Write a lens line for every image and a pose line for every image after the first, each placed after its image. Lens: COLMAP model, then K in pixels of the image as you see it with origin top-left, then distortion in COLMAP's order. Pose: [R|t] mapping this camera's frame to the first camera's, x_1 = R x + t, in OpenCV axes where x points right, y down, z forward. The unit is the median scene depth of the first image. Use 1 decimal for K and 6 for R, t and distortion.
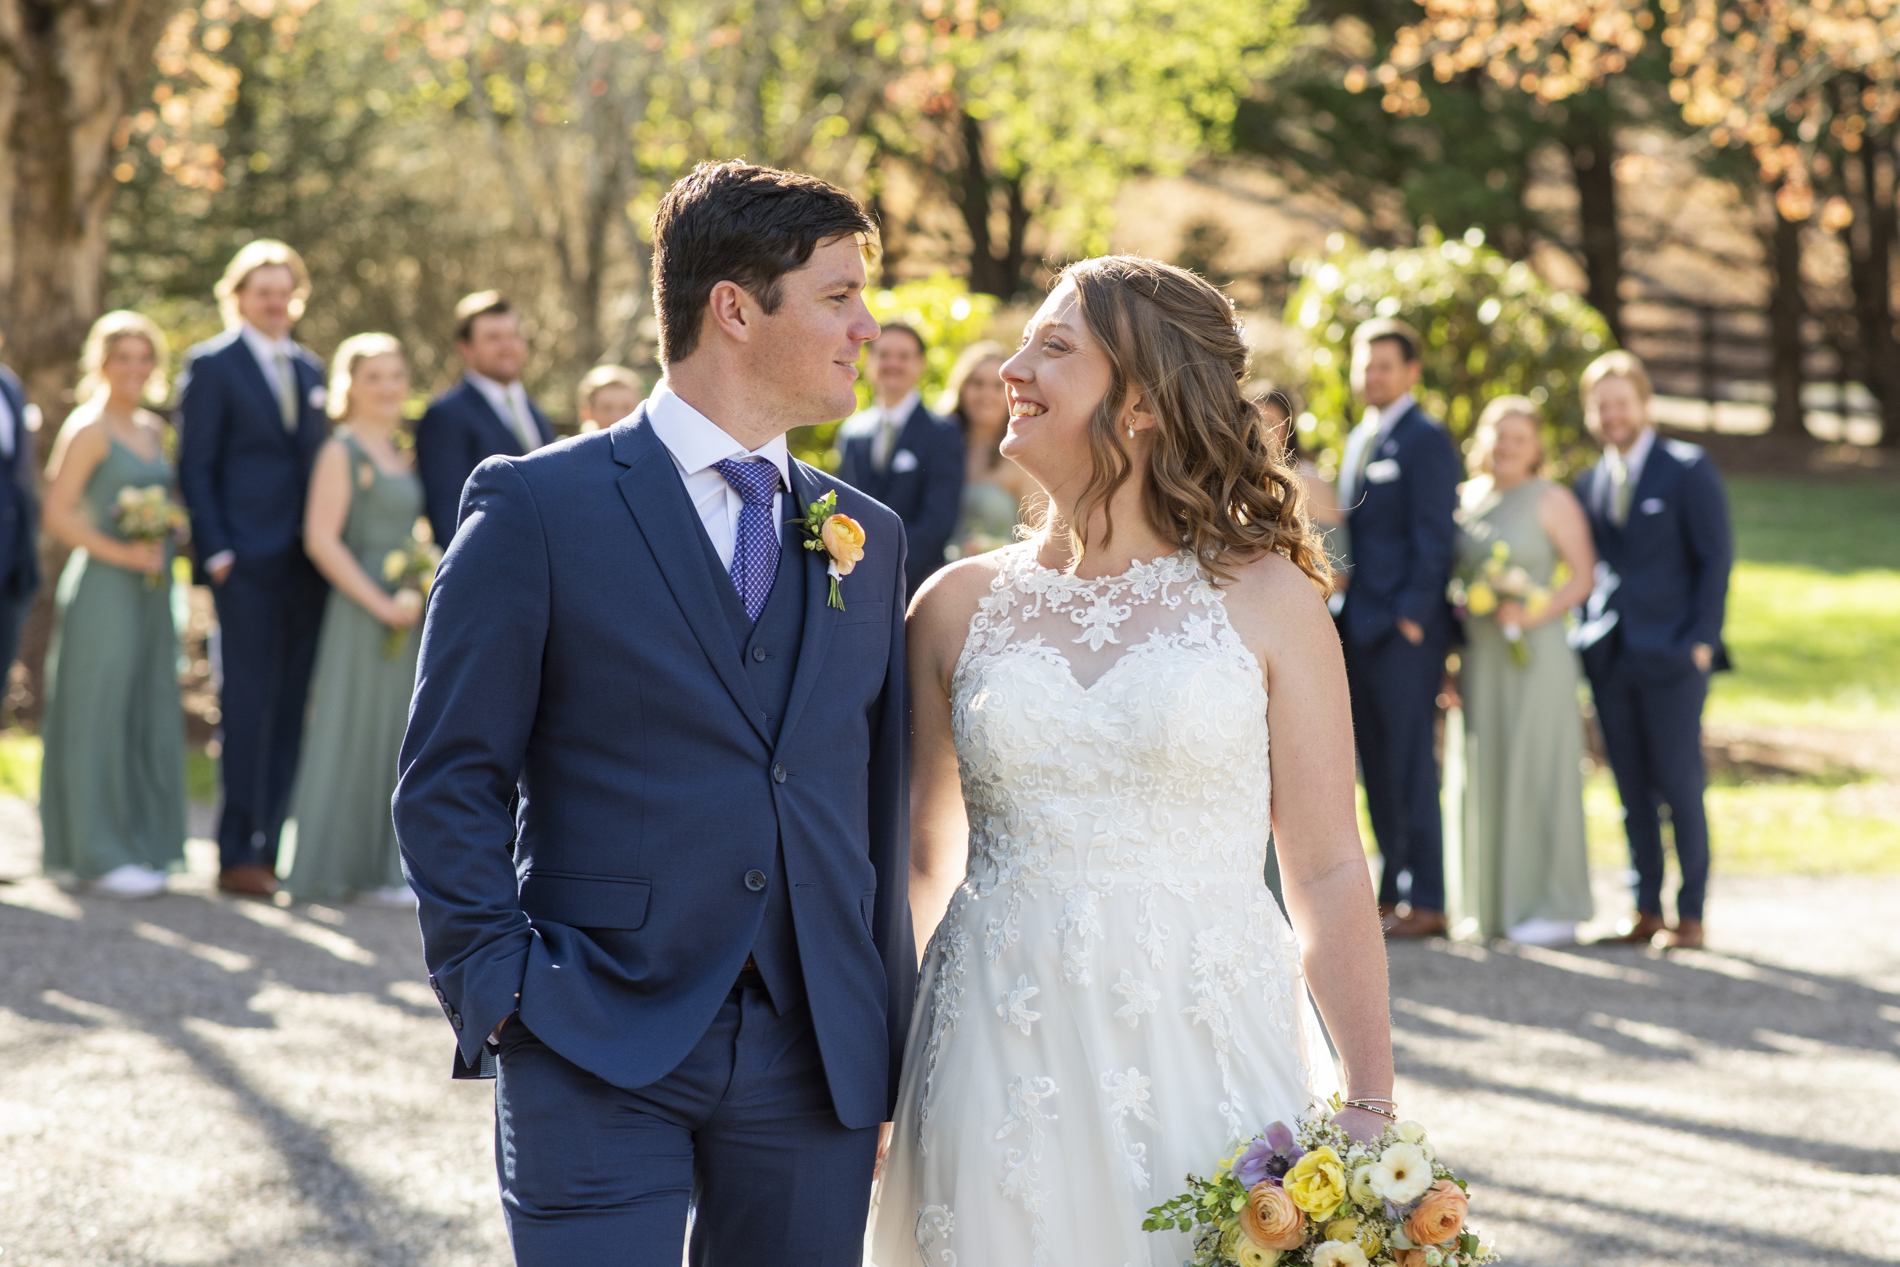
lens RADIAL K [[3342.7, 0, 950.0], [0, 3342.7, 633.5], [0, 0, 1]] dist [-0.053124, -0.264650]
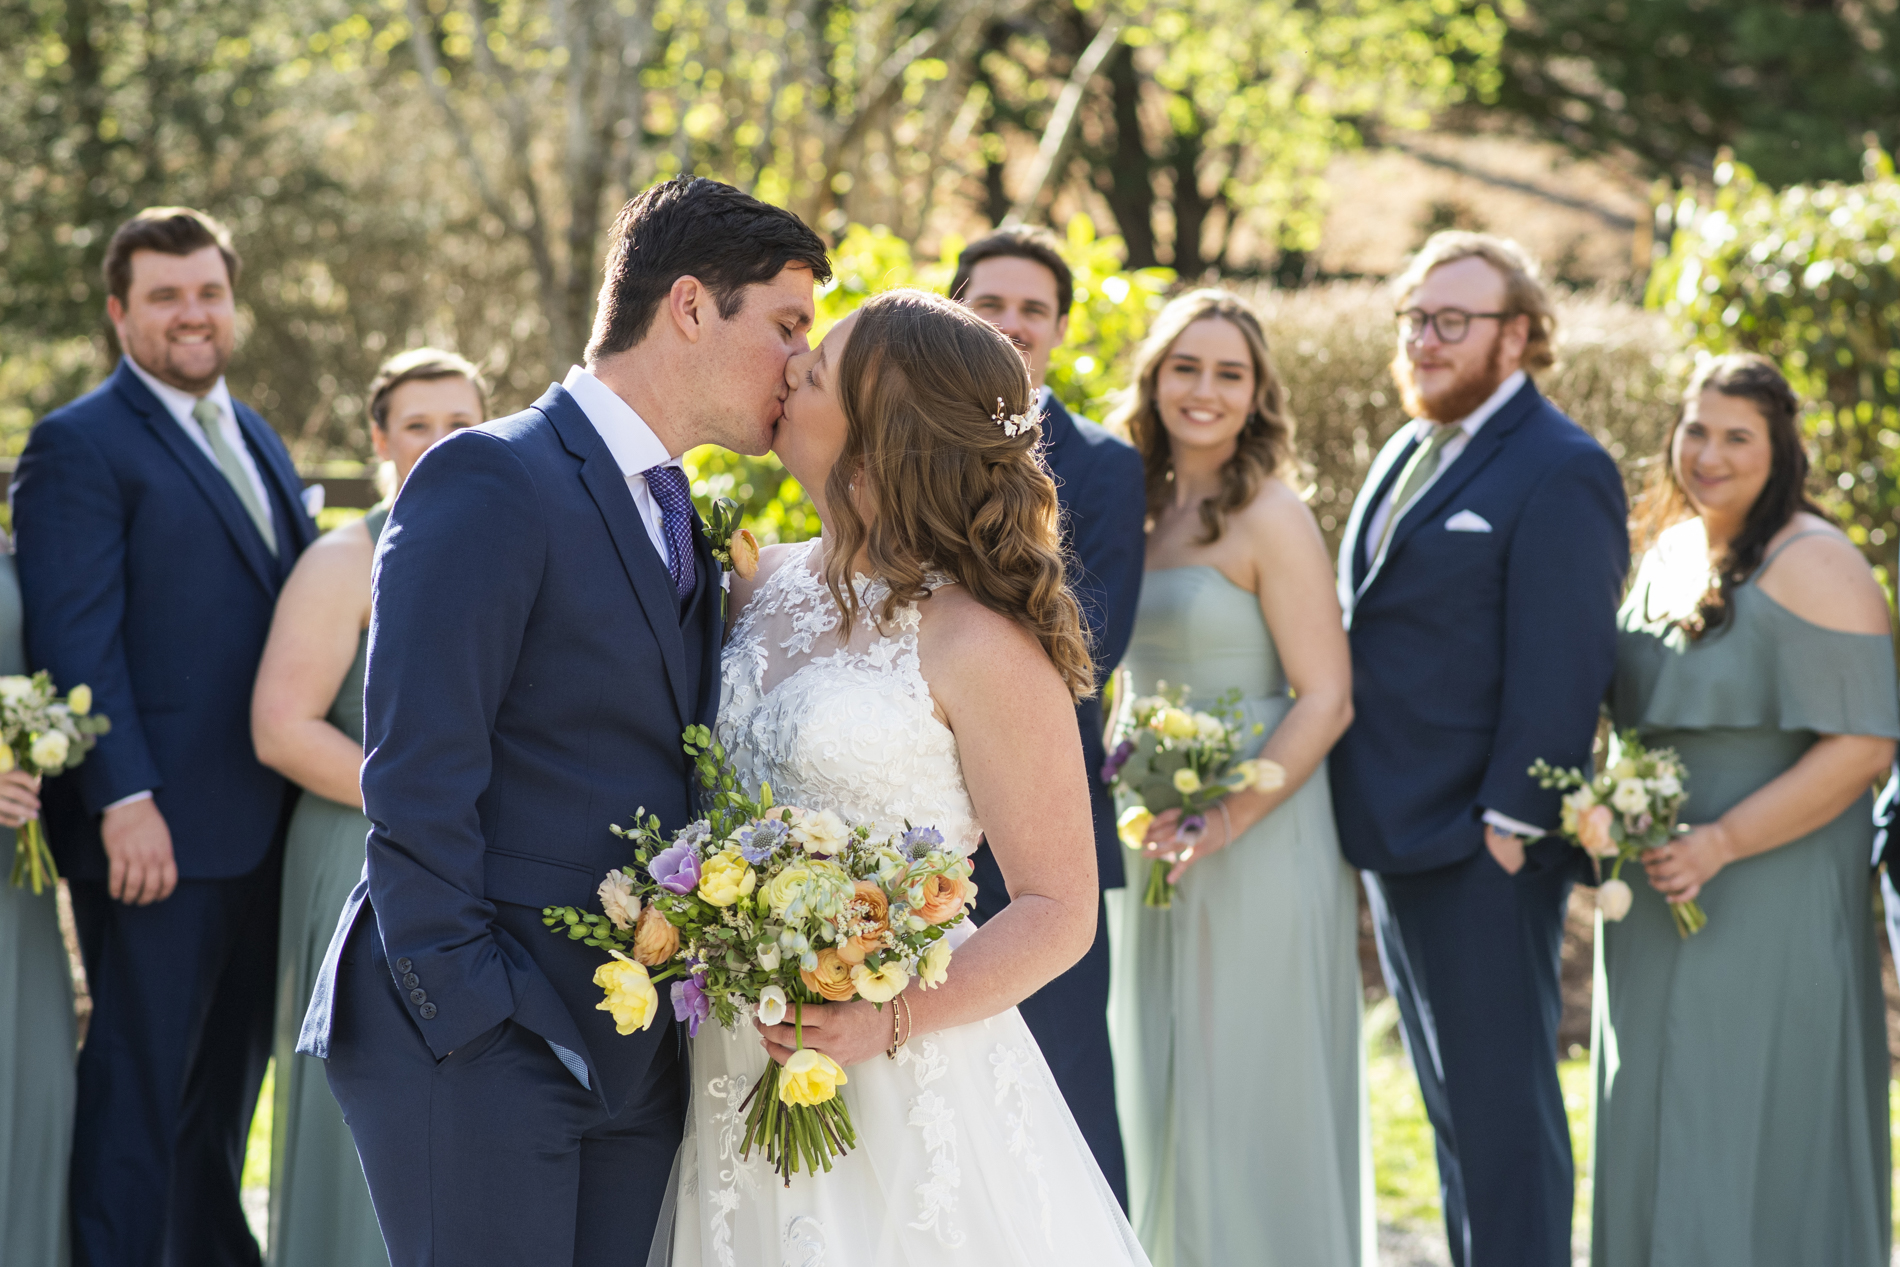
lens RADIAL K [[3342.7, 0, 950.0], [0, 3342.7, 633.5], [0, 0, 1]] dist [-0.053124, -0.264650]
pose [[0.998953, -0.018827, -0.041693, -0.003871], [0.017668, 0.999452, -0.027975, -0.013814], [0.042197, 0.027209, 0.998739, 0.312672]]
